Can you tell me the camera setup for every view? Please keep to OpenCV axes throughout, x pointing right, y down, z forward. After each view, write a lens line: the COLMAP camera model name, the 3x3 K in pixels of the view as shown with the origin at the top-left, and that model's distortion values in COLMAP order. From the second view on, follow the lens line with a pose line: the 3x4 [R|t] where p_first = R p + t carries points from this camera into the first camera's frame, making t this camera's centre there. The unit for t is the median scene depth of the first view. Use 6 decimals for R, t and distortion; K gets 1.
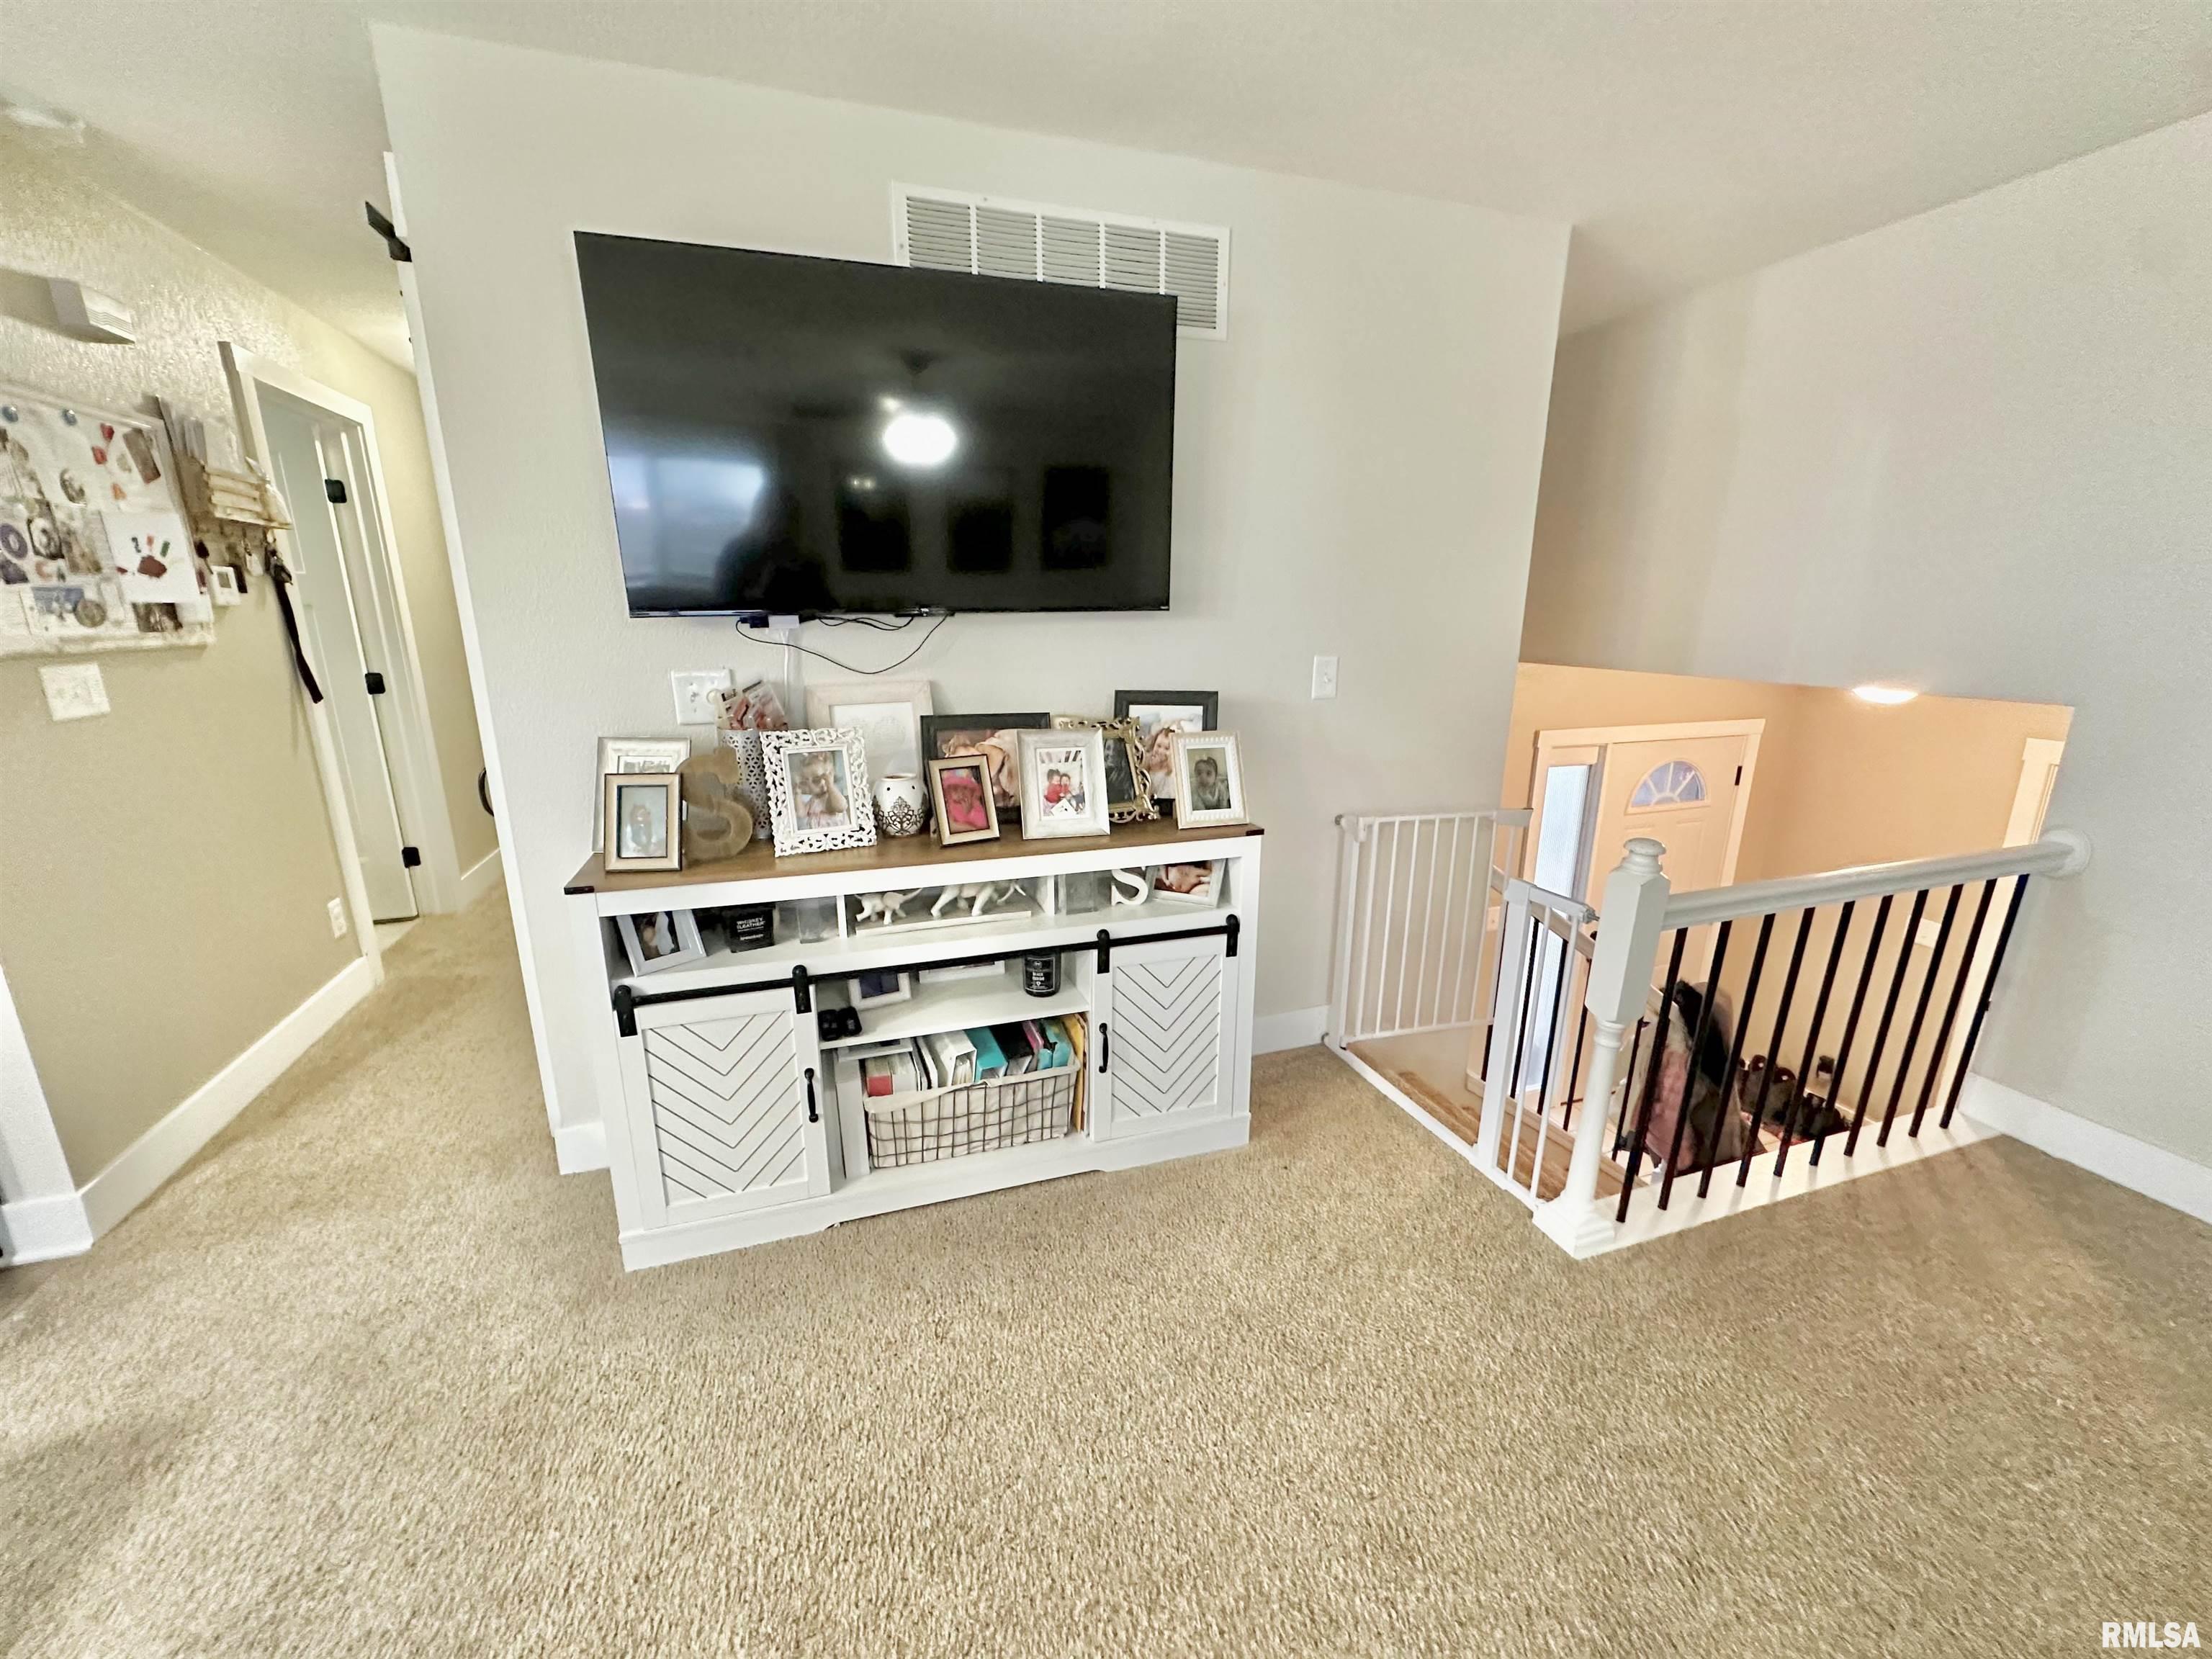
lens RADIAL K [[880.4, 0, 1102.2], [0, 880.4, 830.5], [0, 0, 1]] dist [-0.003755, 0.000827]
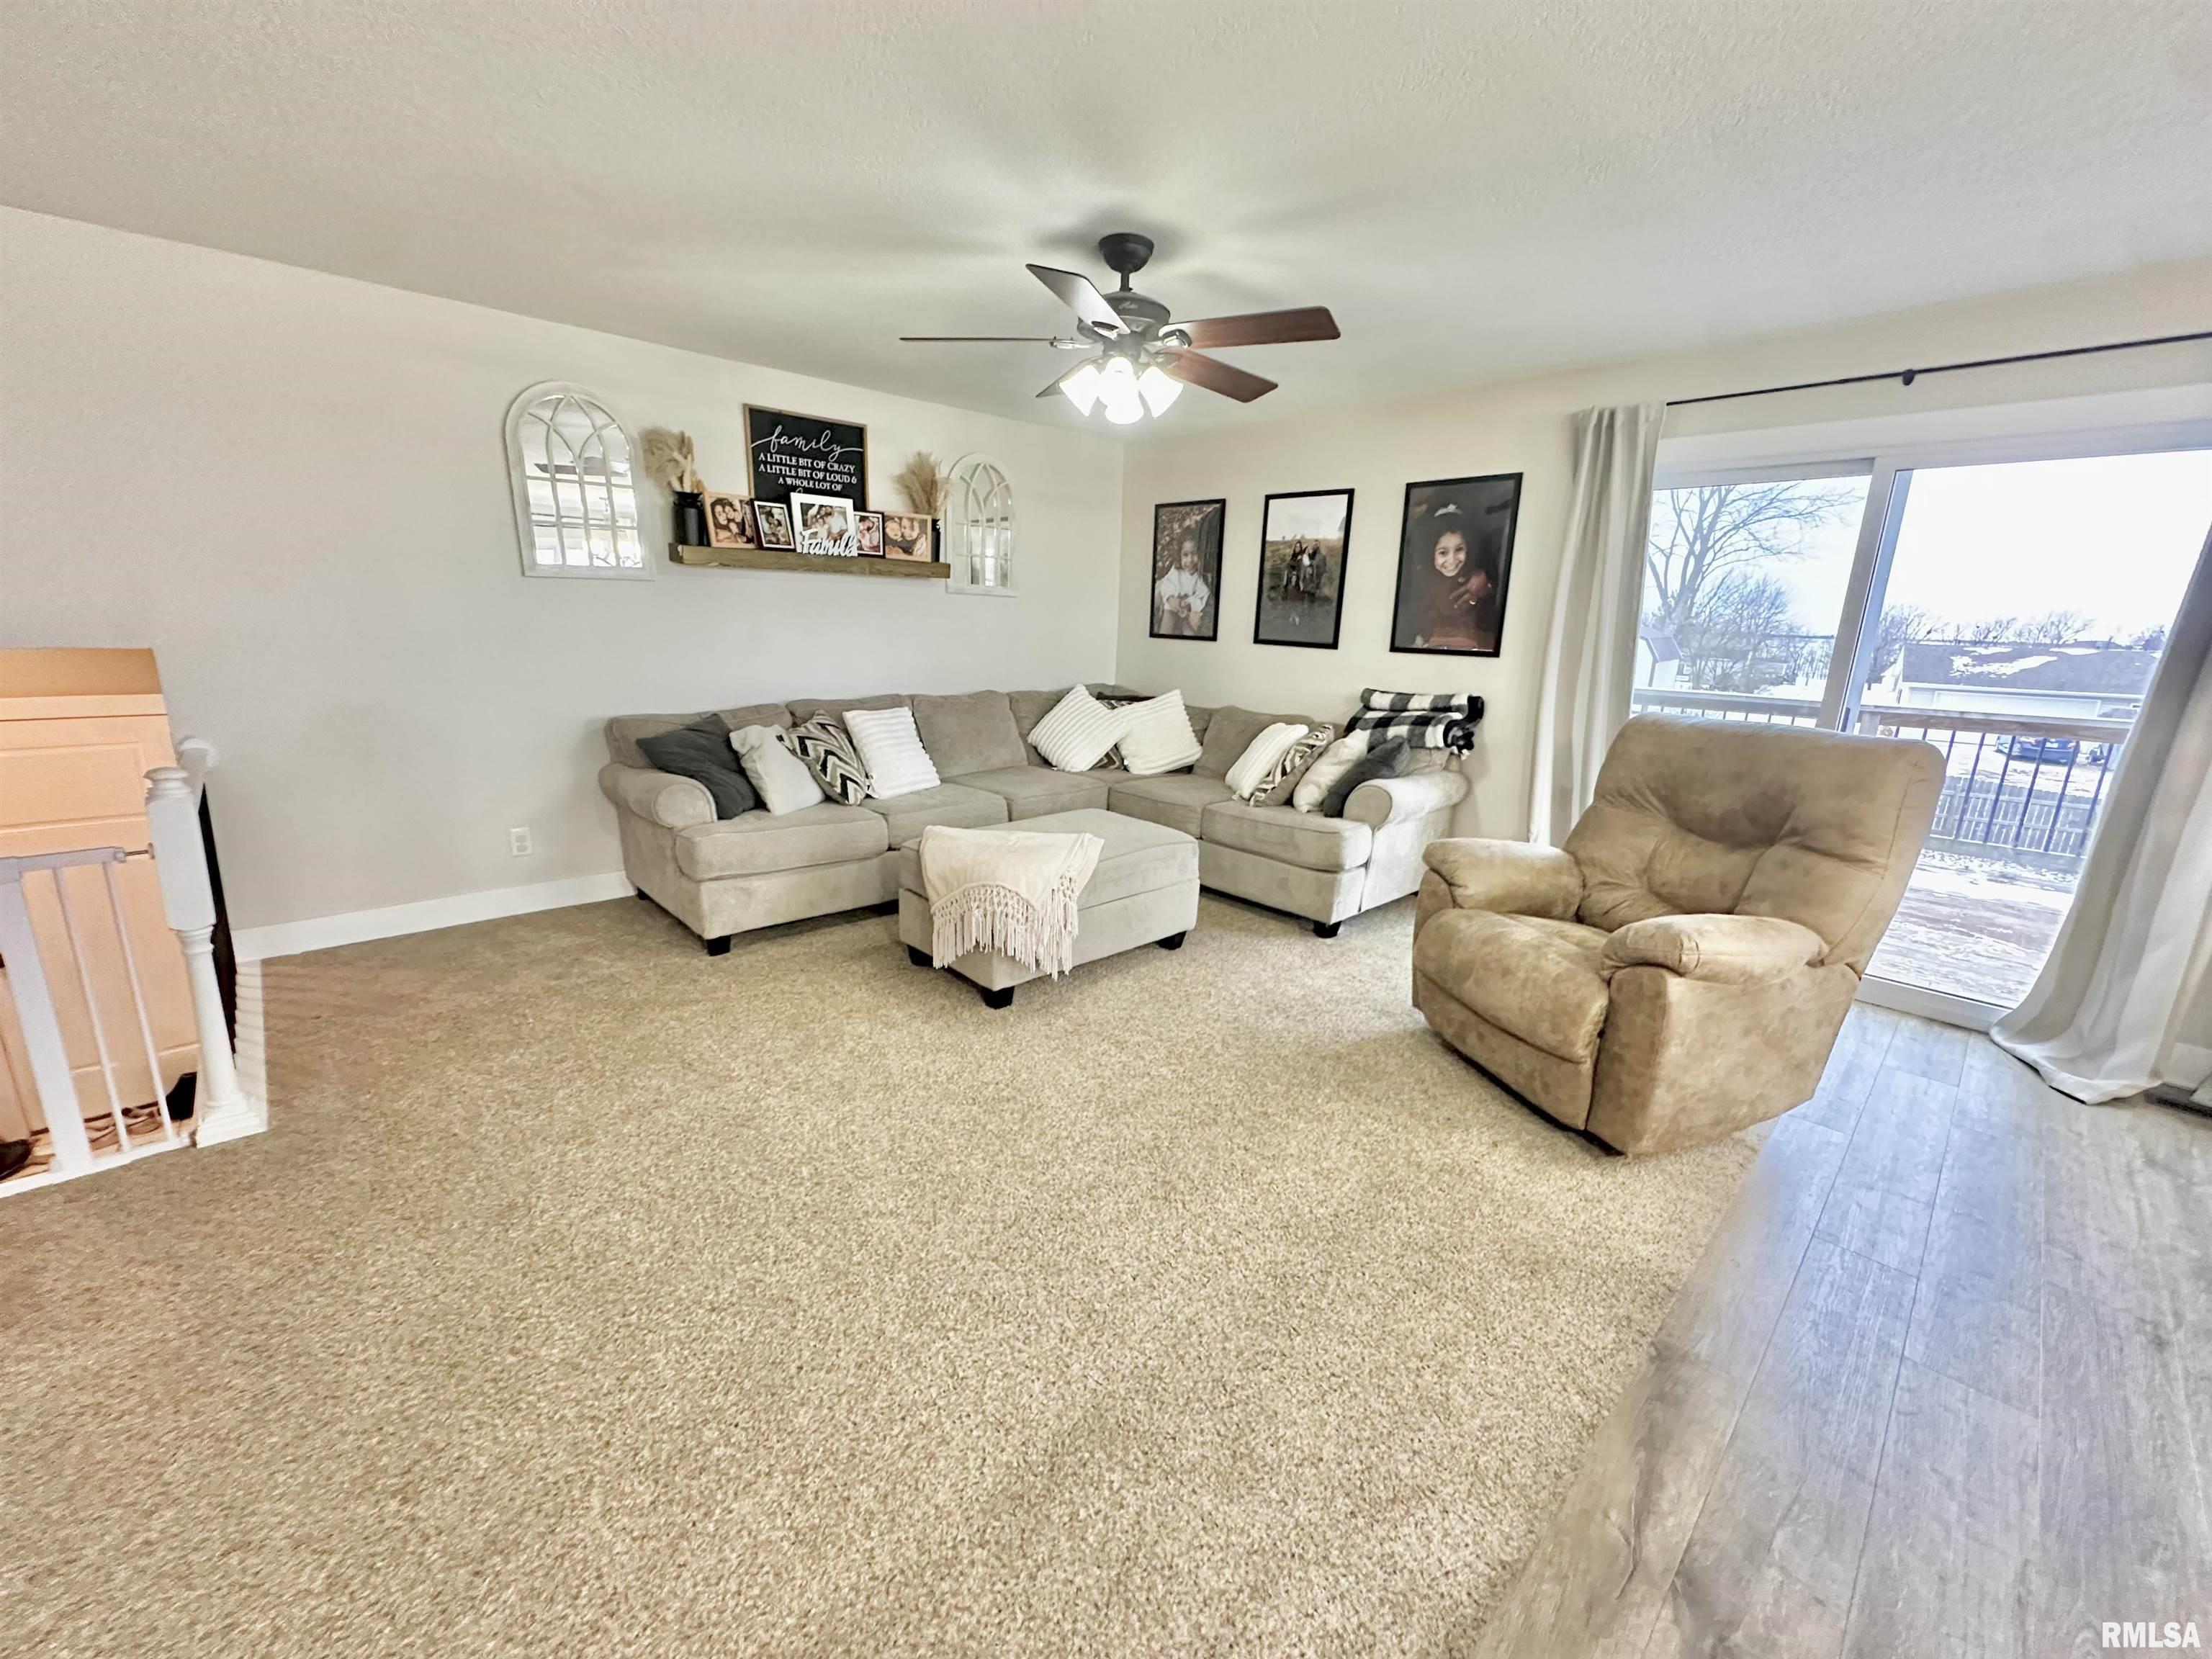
lens RADIAL K [[882.4, 0, 1104.9], [0, 882.4, 832.5], [0, 0, 1]] dist [-0.003981, 0.000610]
pose [[-0.422680, -0.228661, 0.876958, -0.791794], [0.196998, 0.921328, 0.335180, -0.049901], [-0.884609, 0.314433, -0.344381, 0.258982]]
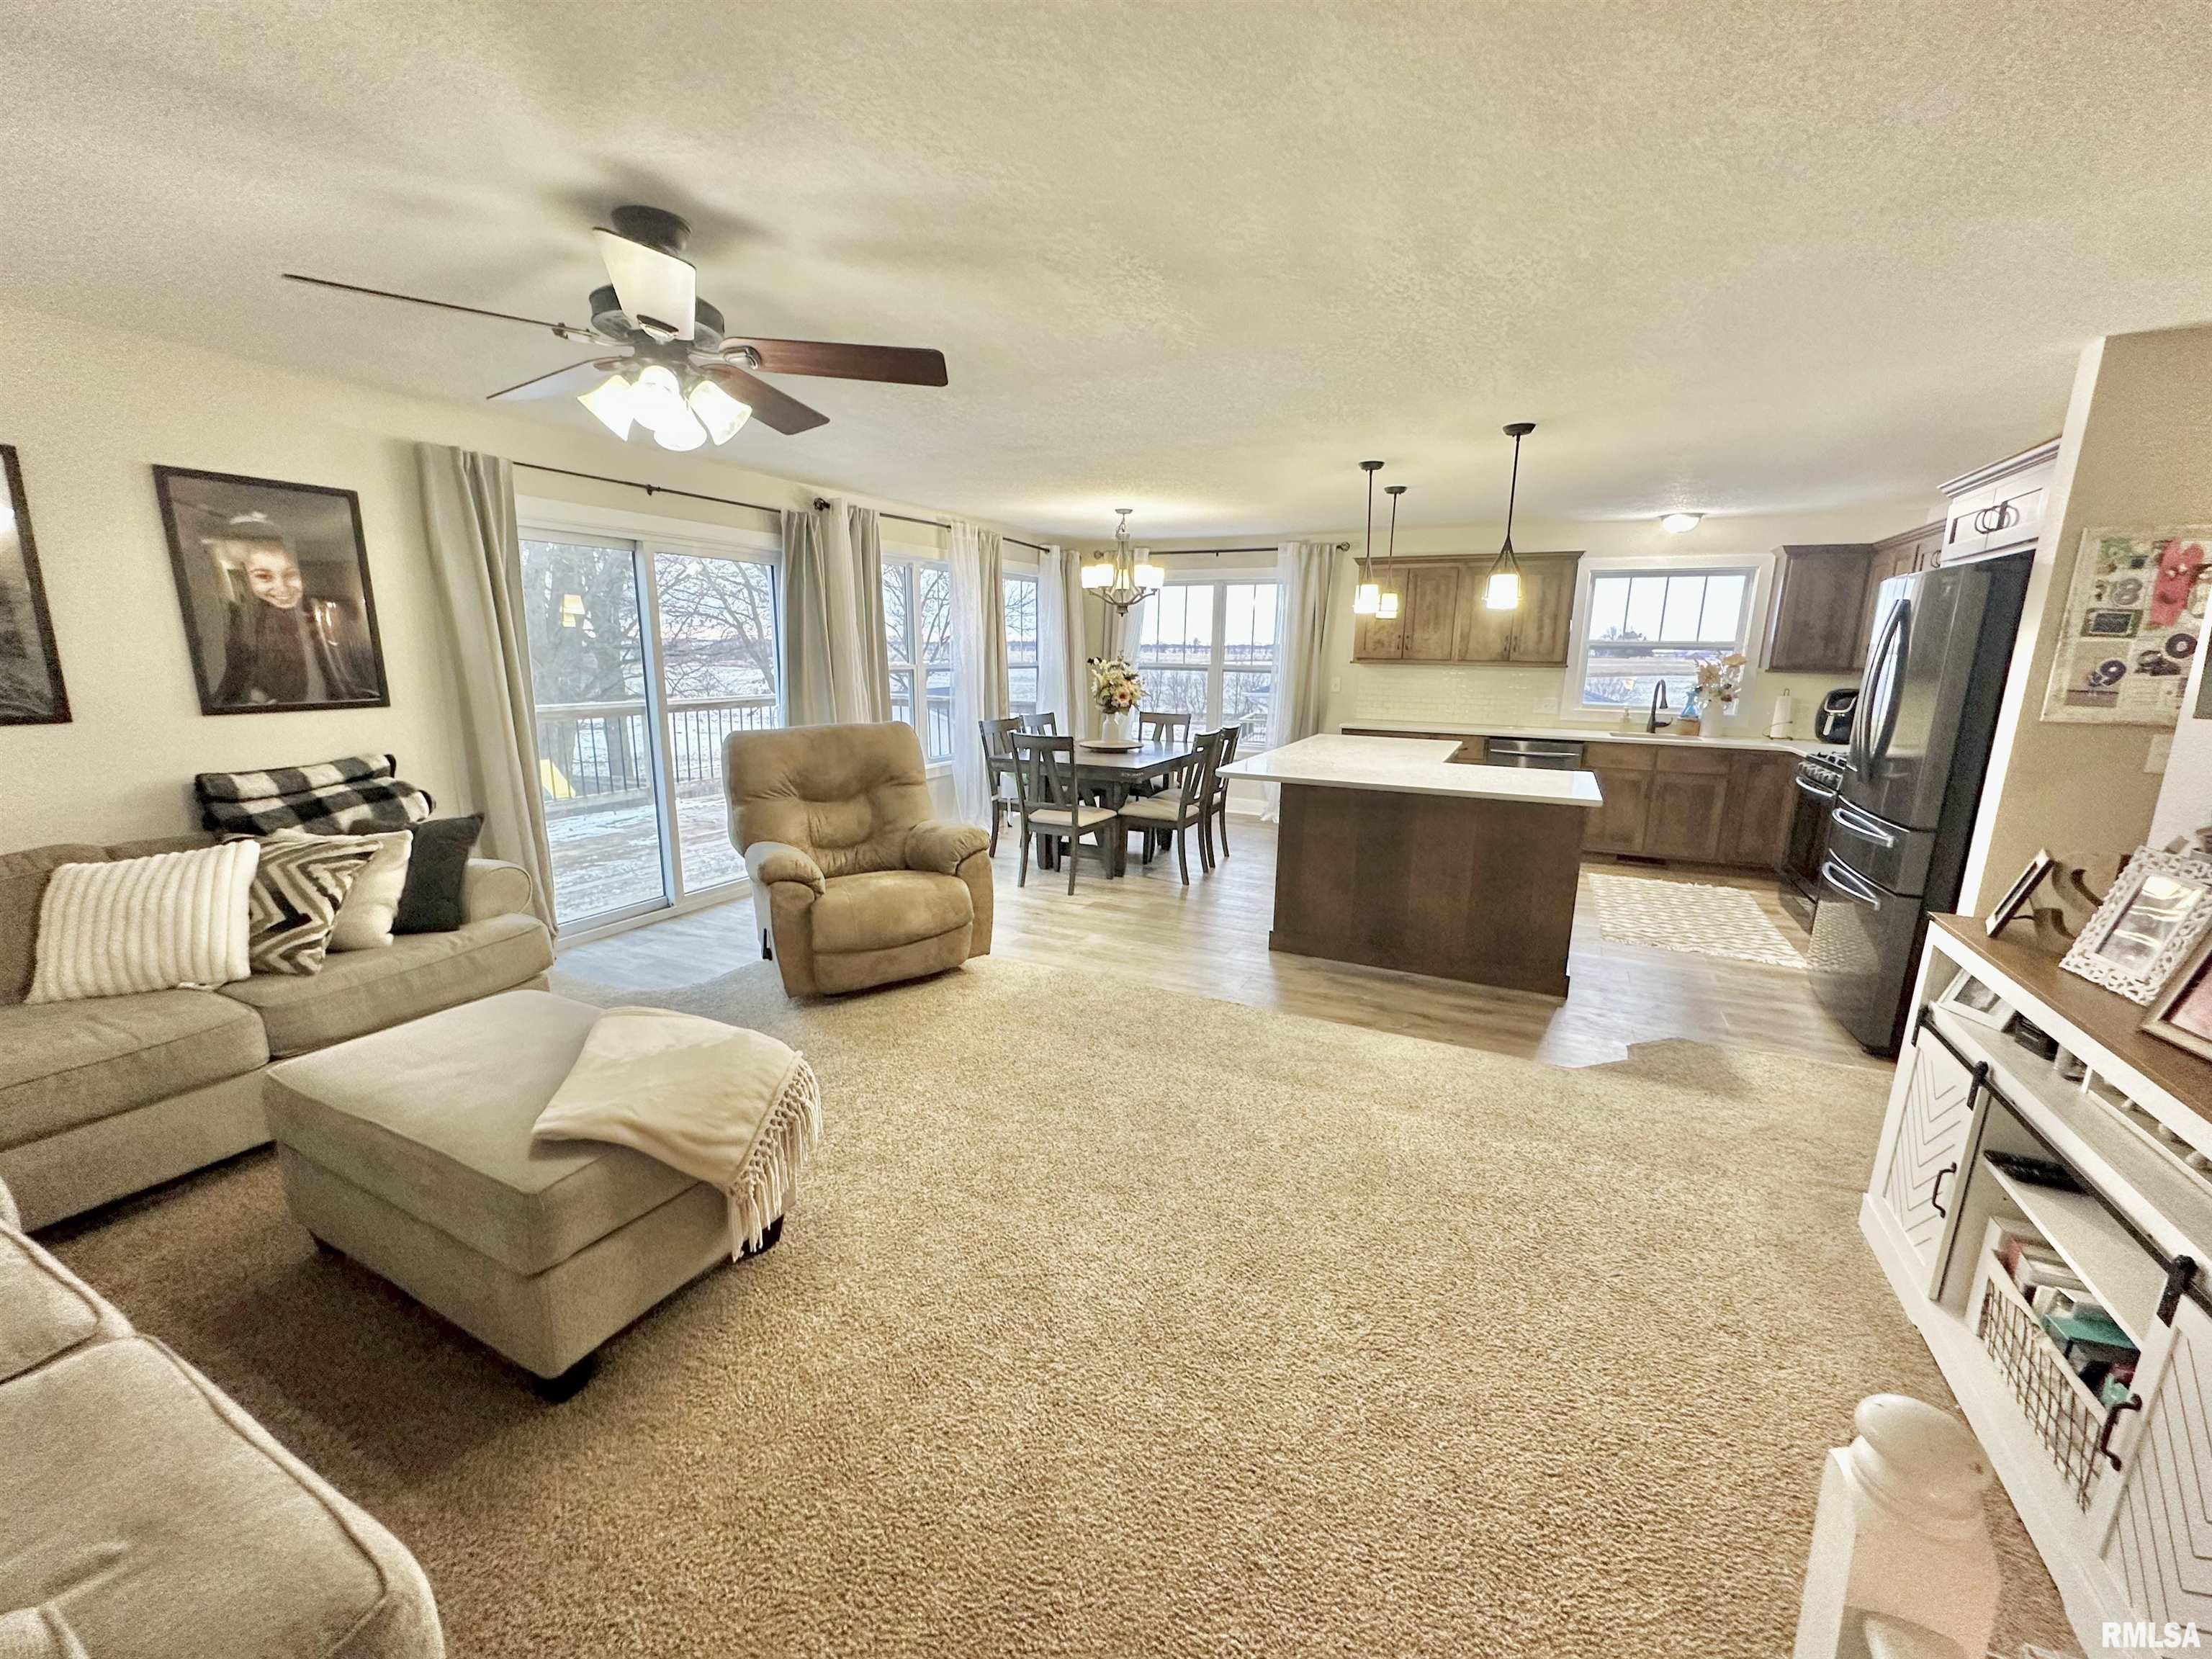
lens RADIAL K [[876.3, 0, 1094.4], [0, 876.3, 837.1], [0, 0, 1]] dist [0.000040, -0.000012]
pose [[-0.713622, 0.140046, -0.686389, 0.890503], [-0.185098, 0.907296, 0.377561, -0.231324], [0.675634, 0.396485, -0.621544, 0.728086]]
